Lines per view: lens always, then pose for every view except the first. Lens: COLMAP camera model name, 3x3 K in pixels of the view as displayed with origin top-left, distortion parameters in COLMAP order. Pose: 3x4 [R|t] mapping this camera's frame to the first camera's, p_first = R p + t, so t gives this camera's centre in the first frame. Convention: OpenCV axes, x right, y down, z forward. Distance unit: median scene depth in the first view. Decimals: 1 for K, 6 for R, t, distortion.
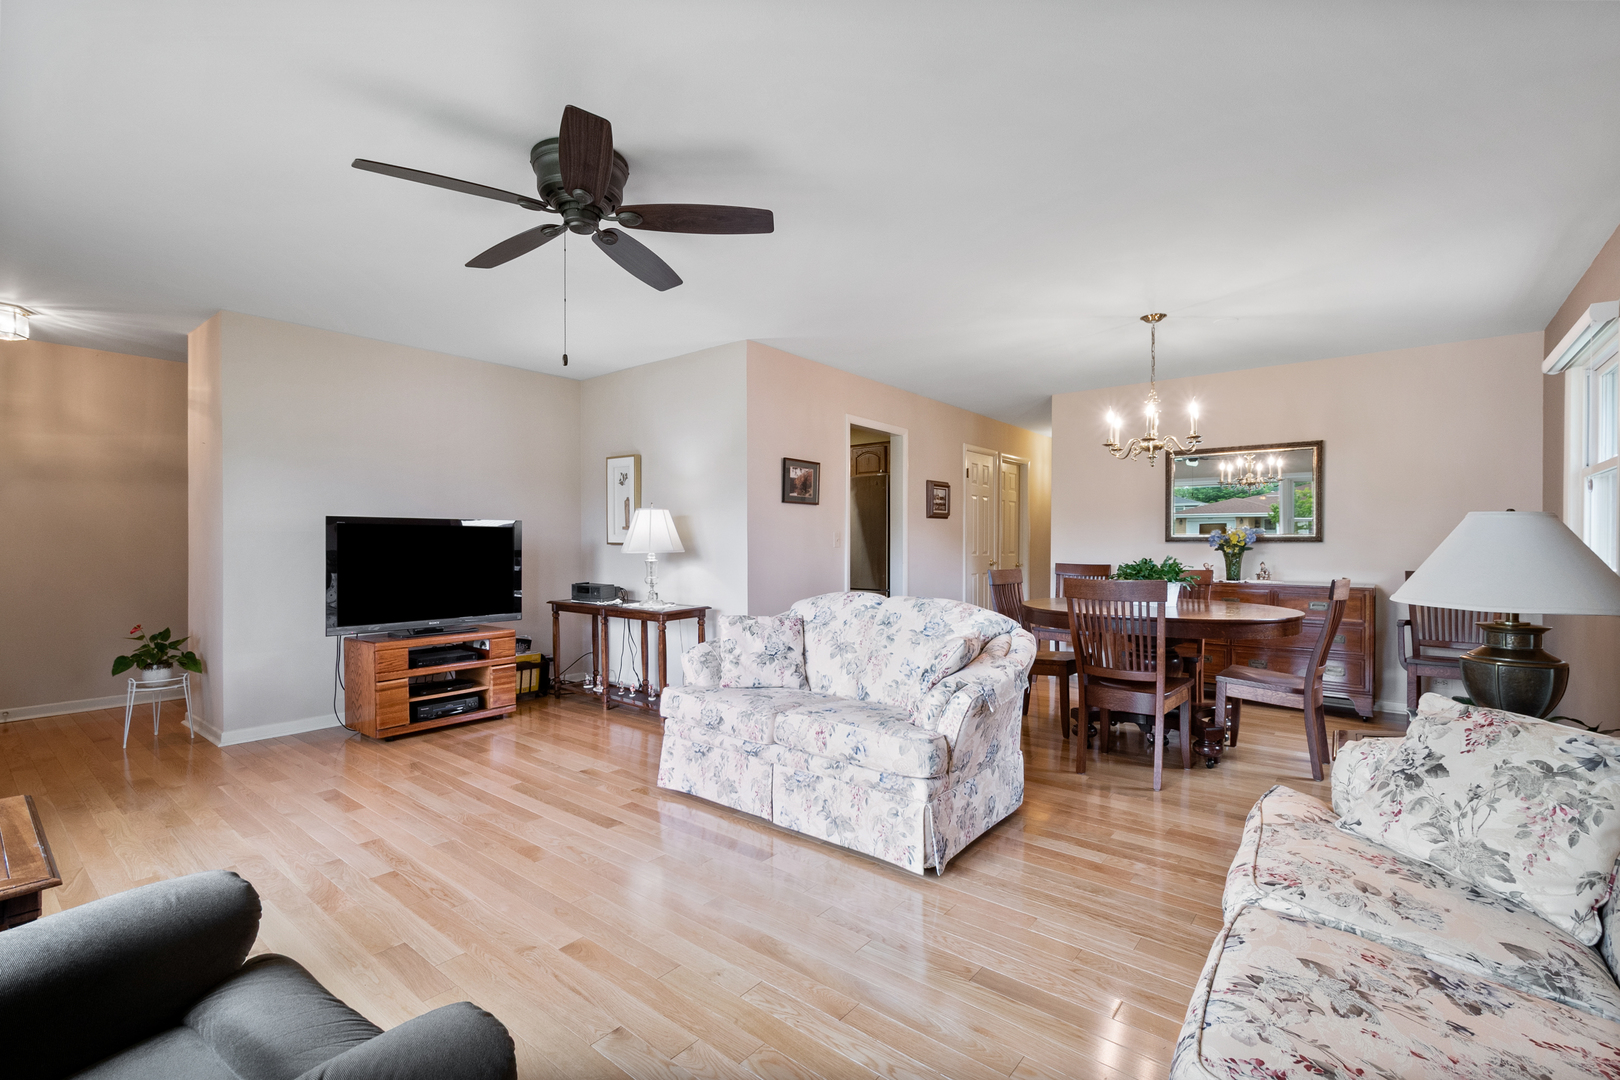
lens RADIAL K [[705.0, 0, 819.5], [0, 705.0, 550.9], [0, 0, 1]] dist [0.003738, -0.000164]
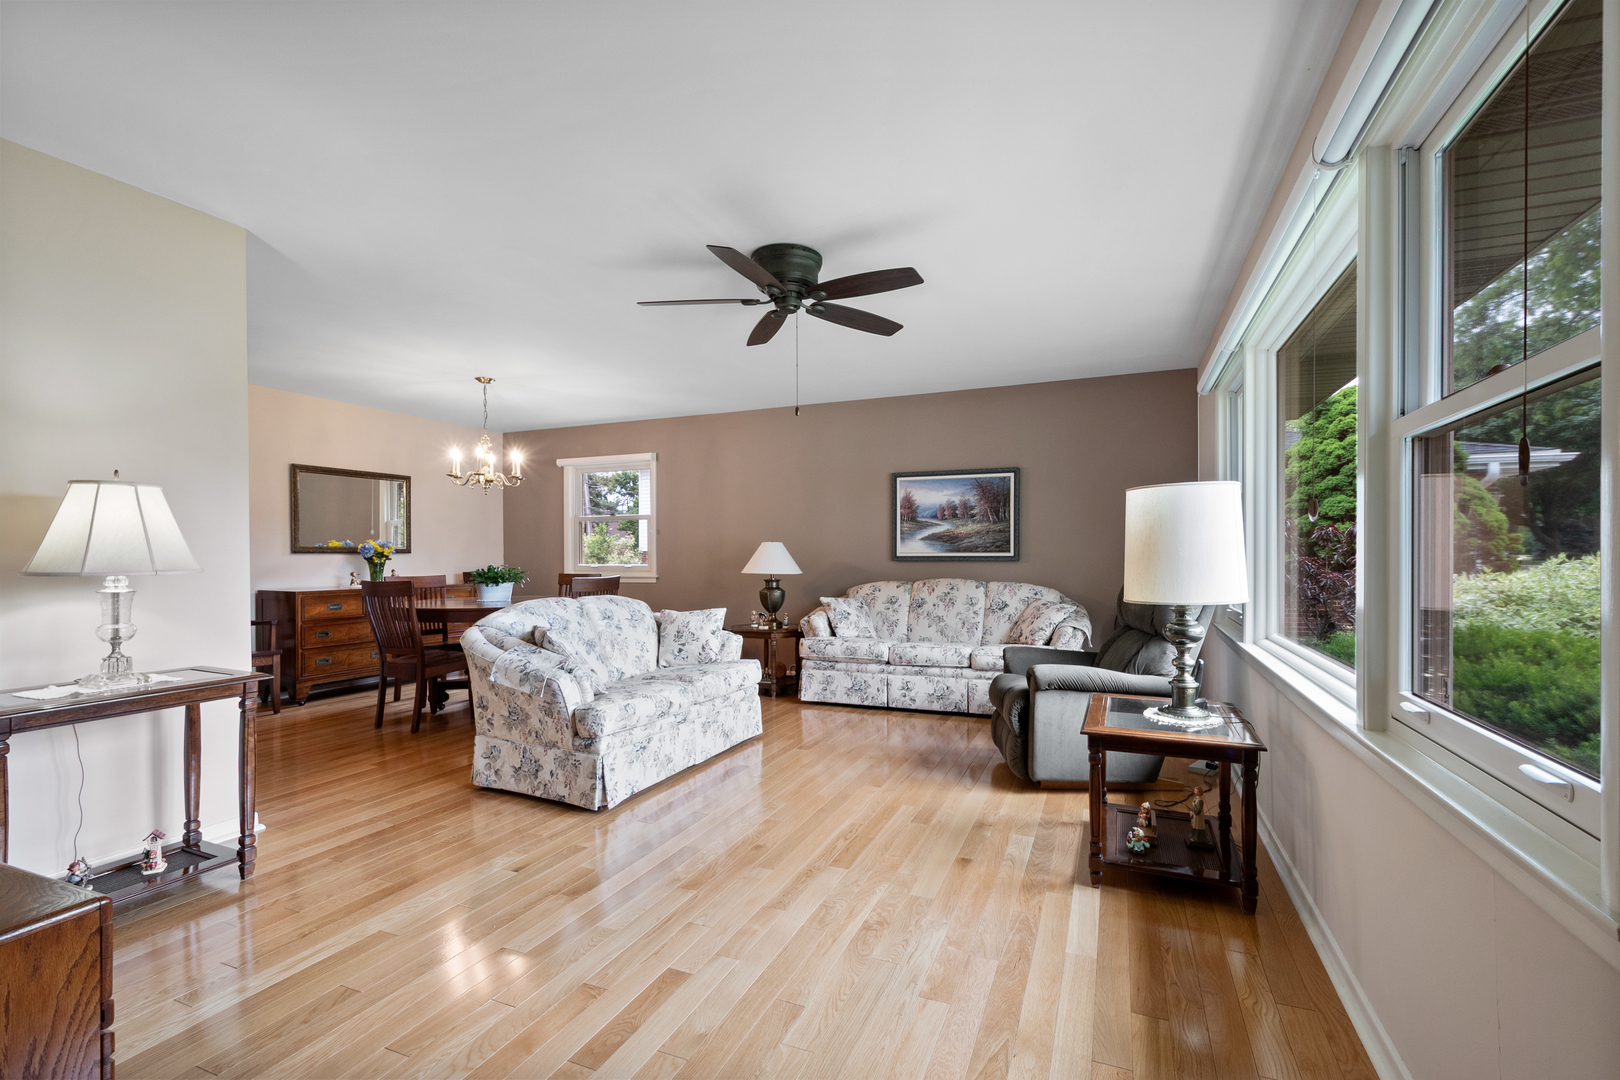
lens RADIAL K [[705.0, 0, 819.5], [0, 705.0, 550.9], [0, 0, 1]] dist [0.003738, -0.000164]
pose [[-0.268546, 0.004831, 0.963255, -0.868935], [0.011399, 0.999933, -0.001837, -0.007579], [-0.963199, 0.010487, -0.268584, 0.694471]]
